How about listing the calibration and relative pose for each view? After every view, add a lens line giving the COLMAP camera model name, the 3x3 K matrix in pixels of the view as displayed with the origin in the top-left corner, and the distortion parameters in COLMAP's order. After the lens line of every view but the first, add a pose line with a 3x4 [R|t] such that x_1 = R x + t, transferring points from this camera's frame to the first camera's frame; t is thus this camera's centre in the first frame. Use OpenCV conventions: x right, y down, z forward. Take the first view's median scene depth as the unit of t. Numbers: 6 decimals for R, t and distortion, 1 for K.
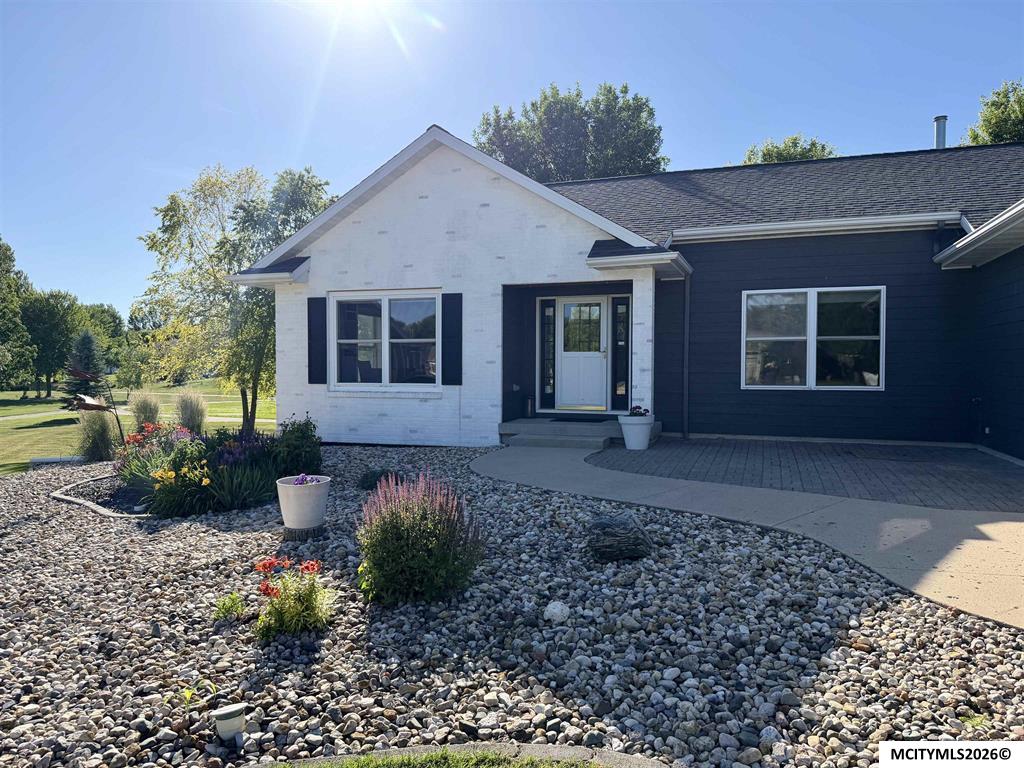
lens RADIAL K [[707.6, 0, 512.0], [0, 707.6, 384.0], [0, 0, 1]] dist [0.116669, -0.178724]
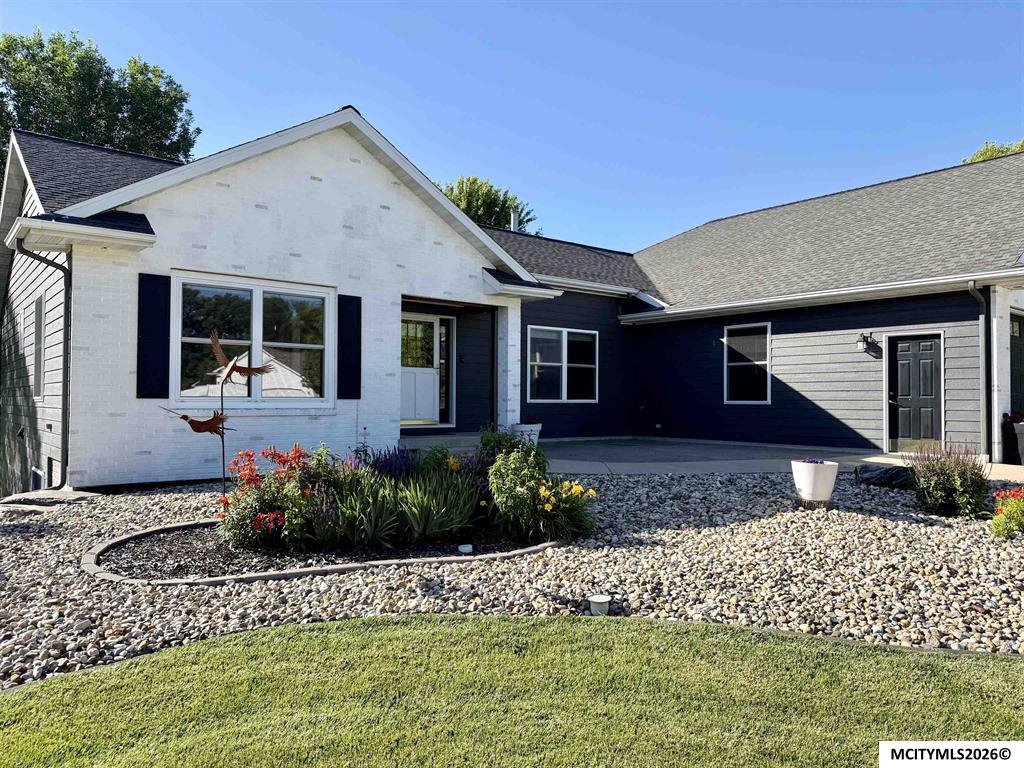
lens RADIAL K [[707.6, 0, 512.0], [0, 707.6, 384.0], [0, 0, 1]] dist [0.116669, -0.178724]
pose [[0.521786, 0.021535, 0.852805, -0.747865], [0.015747, 0.999268, -0.034868, 0.017001], [-0.852931, 0.031623, 0.521064, 0.372543]]
